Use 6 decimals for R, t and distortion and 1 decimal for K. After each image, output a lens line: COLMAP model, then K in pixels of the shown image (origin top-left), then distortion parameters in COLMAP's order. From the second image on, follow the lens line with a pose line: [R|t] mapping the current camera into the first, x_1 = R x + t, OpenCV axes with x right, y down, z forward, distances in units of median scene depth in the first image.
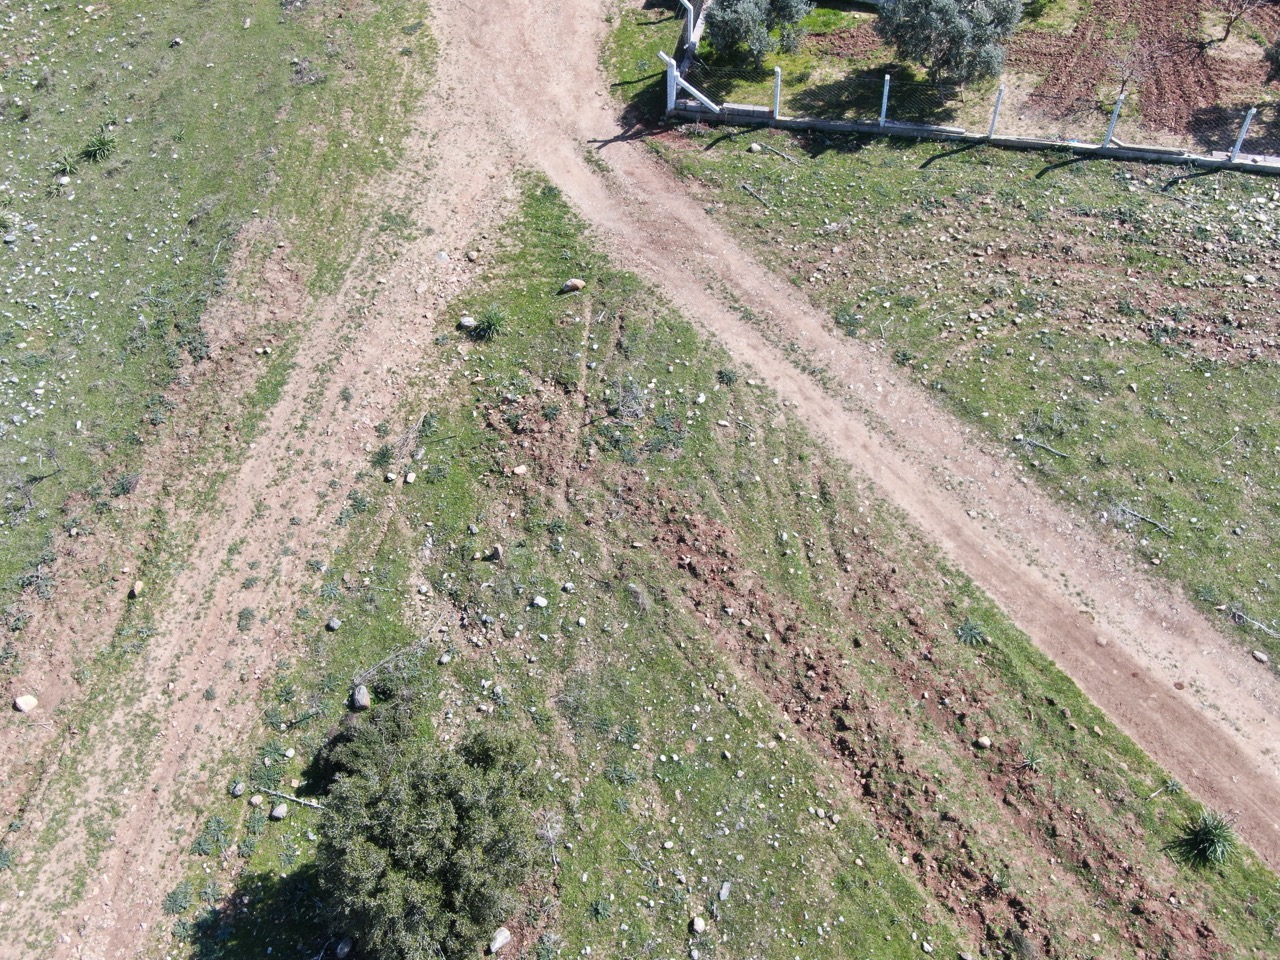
lens RADIAL K [[1255.0, 0, 640.0], [0, 1255.0, 480.0], [0, 0, 1]] dist [-0.010823, 0.022214]
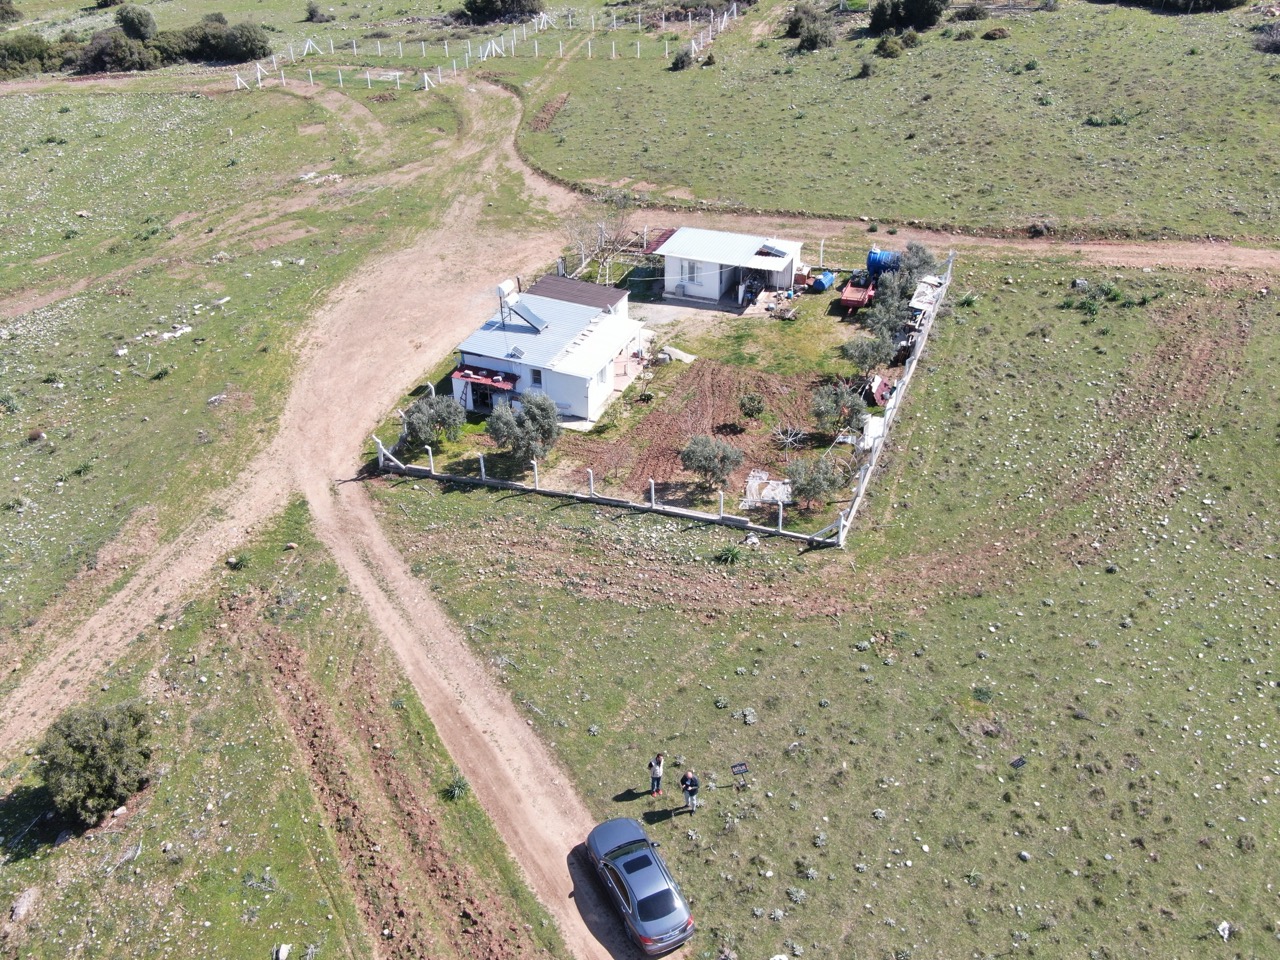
lens RADIAL K [[1251.4, 0, 640.0], [0, 1251.4, 480.0], [0, 0, 1]] dist [-0.010109, 0.026853]
pose [[0.993597, 0.064321, -0.092882, 0.623362], [-0.091448, 0.940636, -0.326866, 0.310356], [0.066343, 0.333267, 0.940495, -0.743986]]
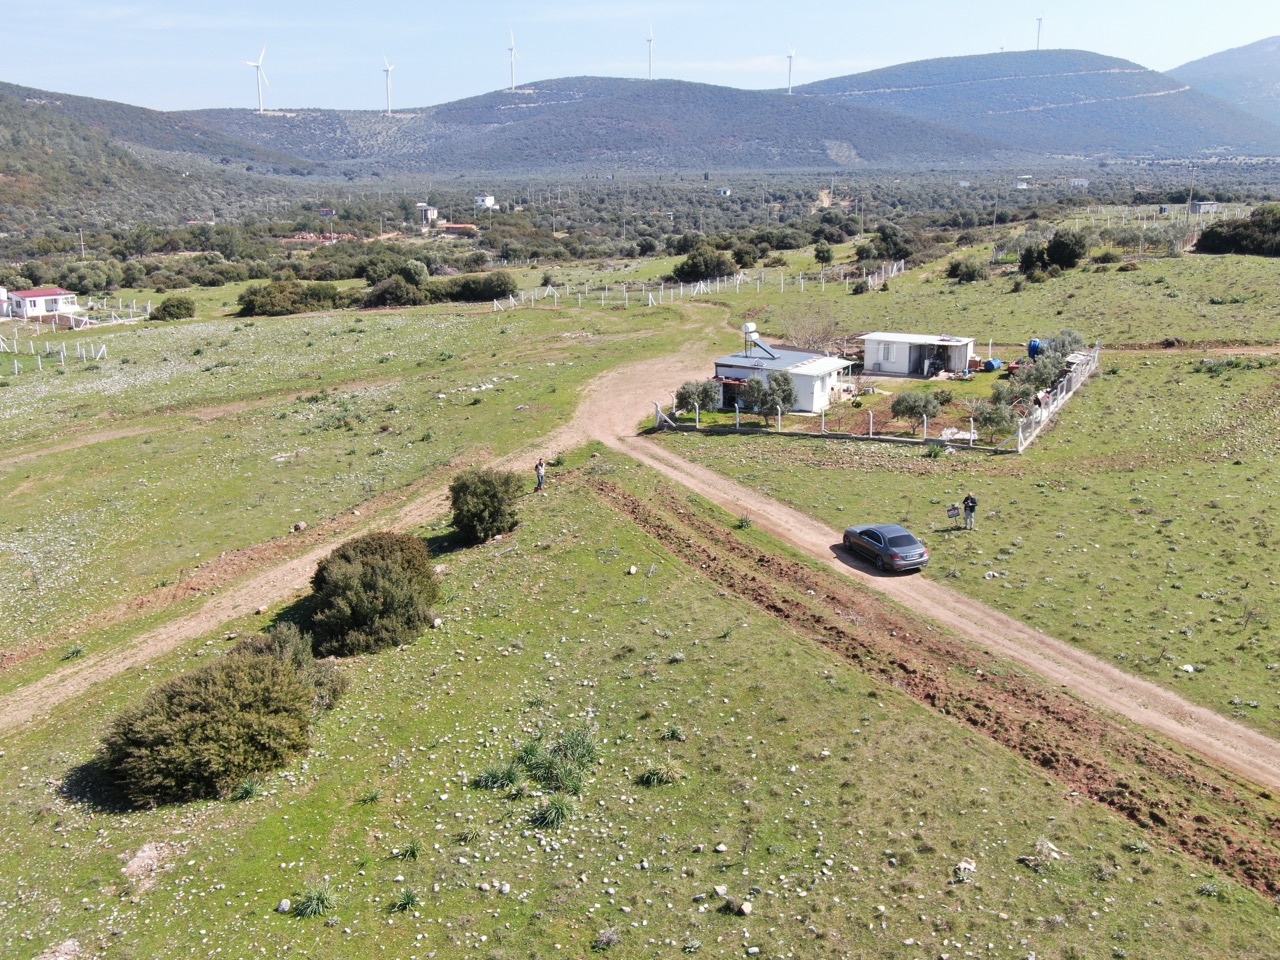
lens RADIAL K [[1251.4, 0, 637.7], [0, 1251.4, 480.2], [0, 0, 1]] dist [-0.011276, 0.046526]
pose [[0.973187, 0.070122, -0.219065, 0.570971], [-0.187183, 0.794937, -0.577095, 1.288526], [0.133676, 0.602627, 0.786748, -0.905522]]
